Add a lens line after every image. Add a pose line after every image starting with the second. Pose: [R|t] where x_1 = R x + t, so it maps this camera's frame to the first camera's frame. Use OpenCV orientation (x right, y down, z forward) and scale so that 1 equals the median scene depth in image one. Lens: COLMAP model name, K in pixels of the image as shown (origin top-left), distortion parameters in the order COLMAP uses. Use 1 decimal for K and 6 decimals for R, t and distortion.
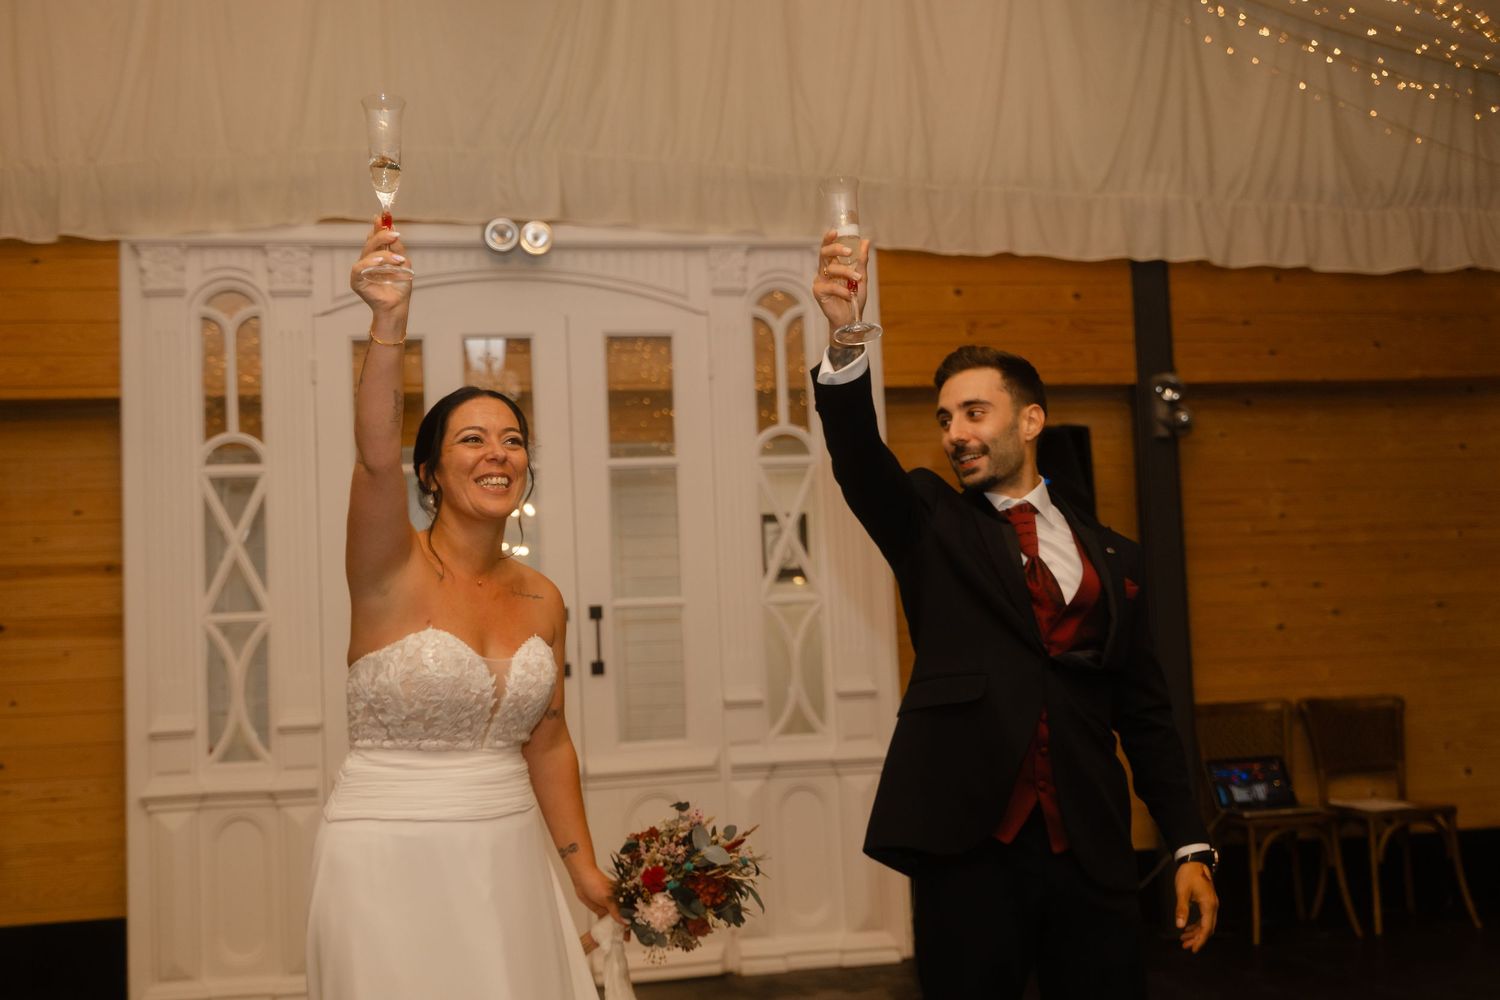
lens RADIAL K [[1761.4, 0, 750.0], [0, 1761.4, 501.7], [0, 0, 1]] dist [0.017641, 0.000000]
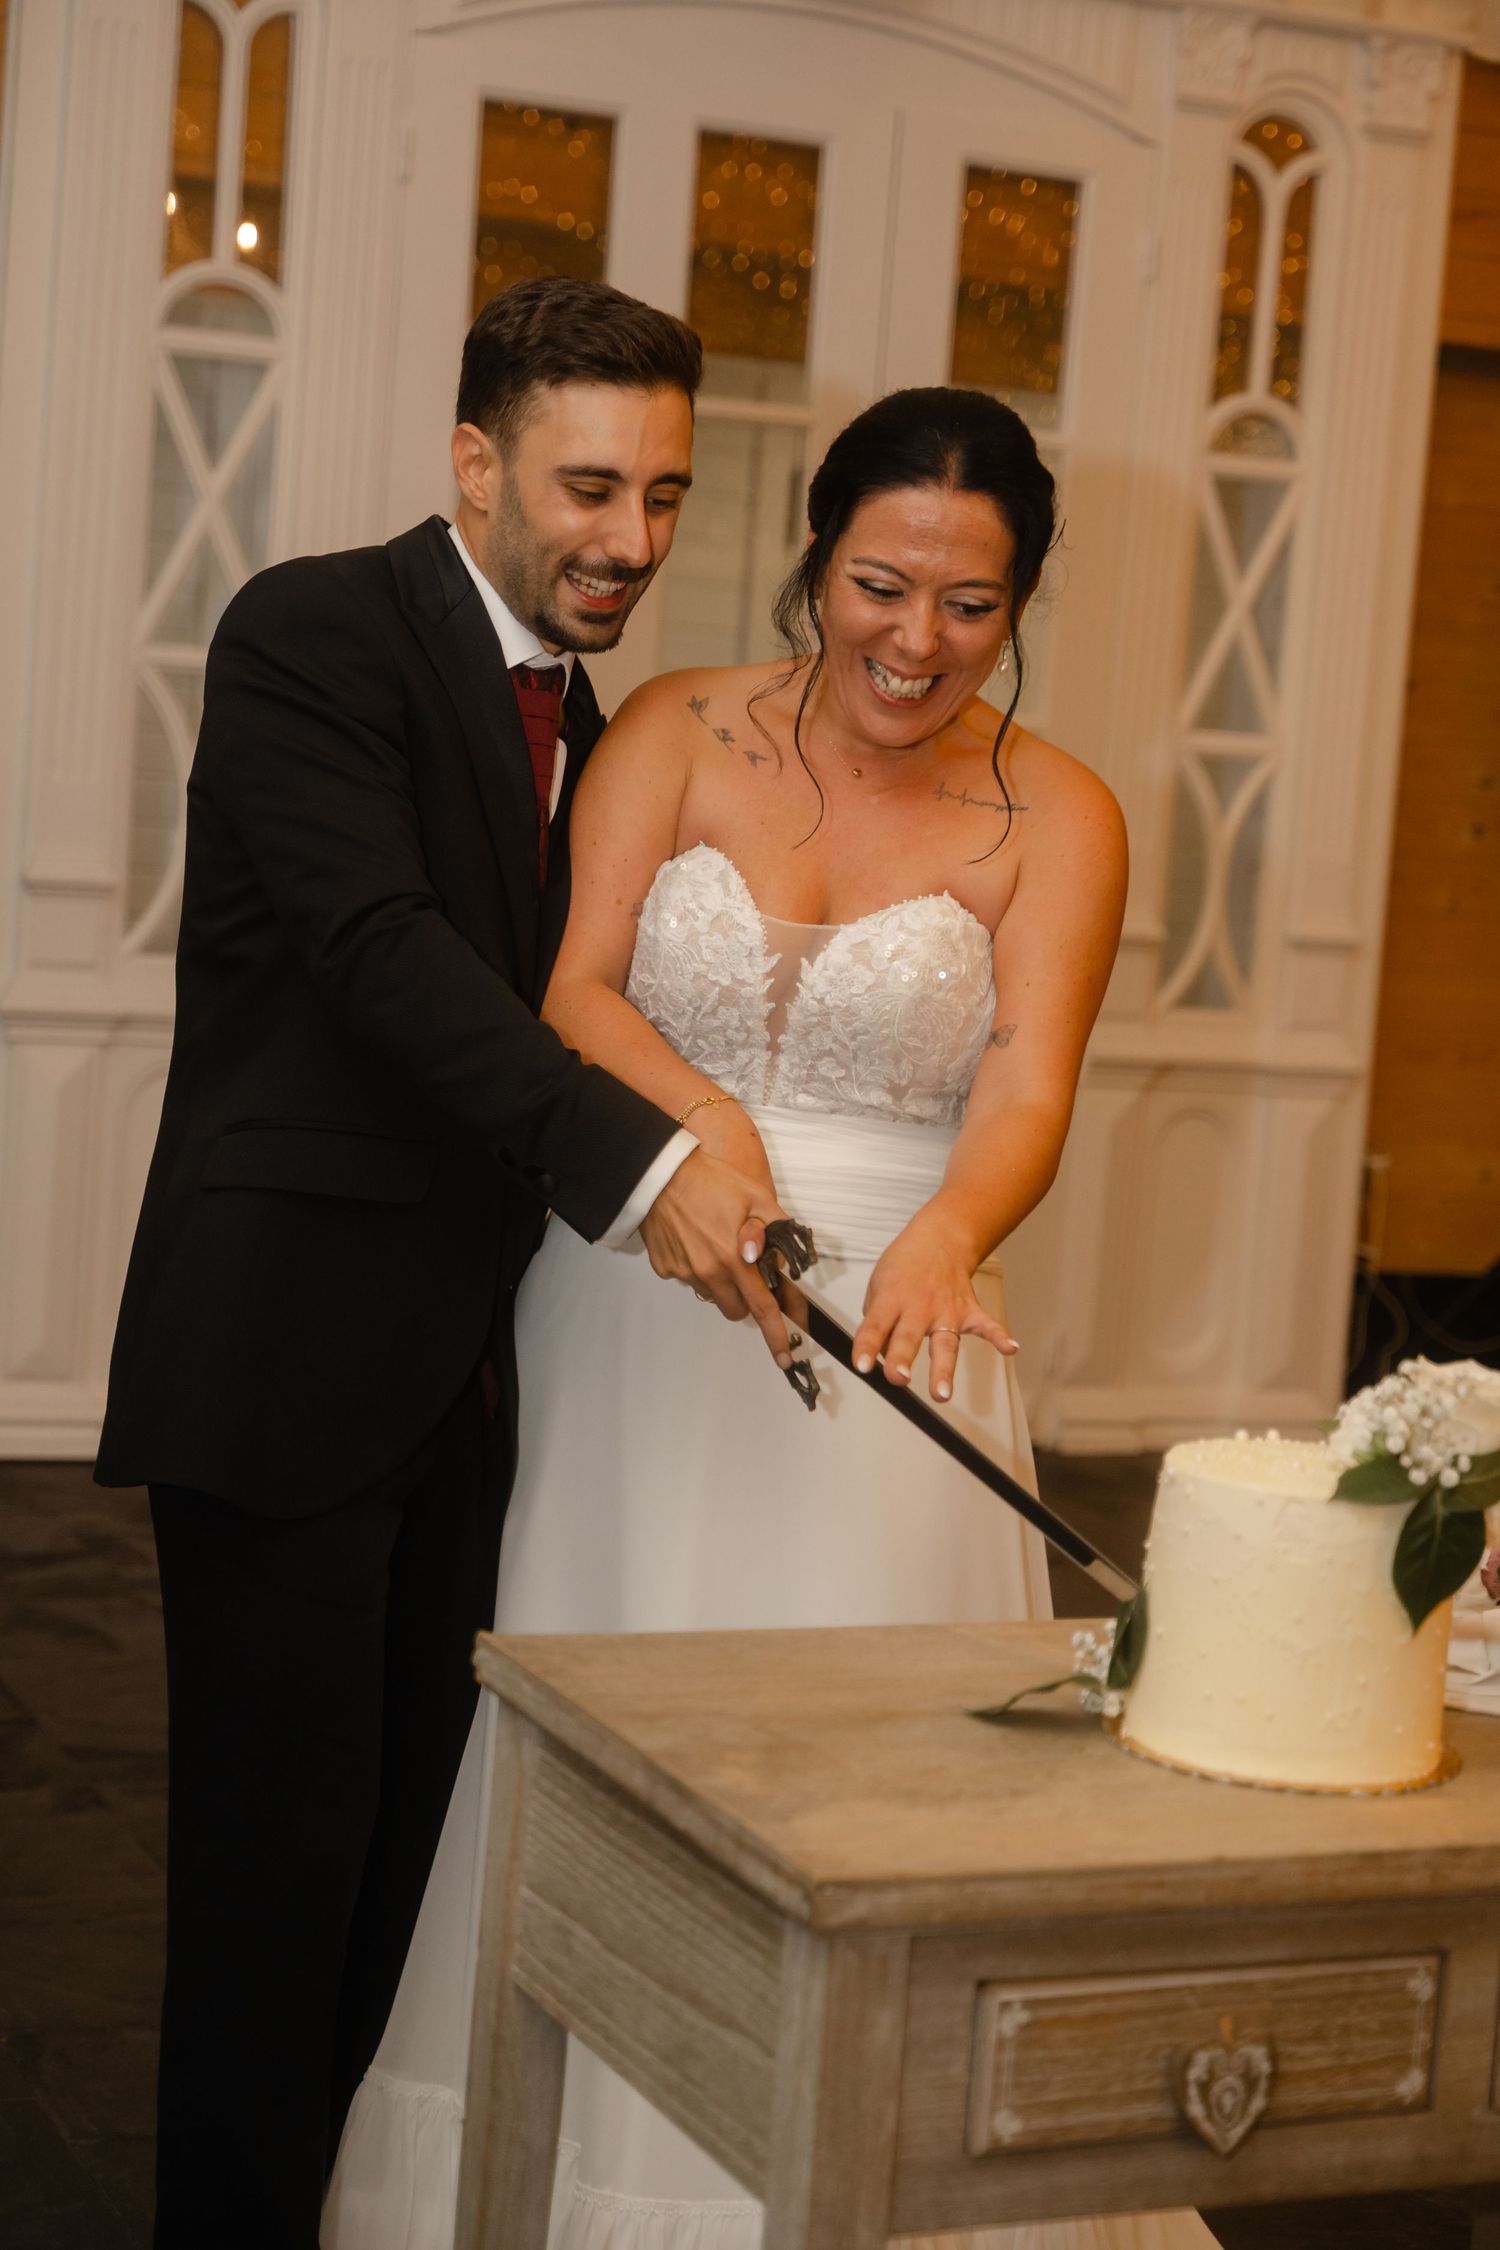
lens RADIAL K [[3894.5, 0, 751.2], [0, 3894.5, 1125.4], [0, 0, 1]] dist [0.137933, 0.000000]
pose [[0.966443, 0.090127, 0.240553, -0.374201], [-0.129027, 0.980049, 0.151184, 0.009388], [-0.222128, -0.177148, 0.958790, -0.073382]]
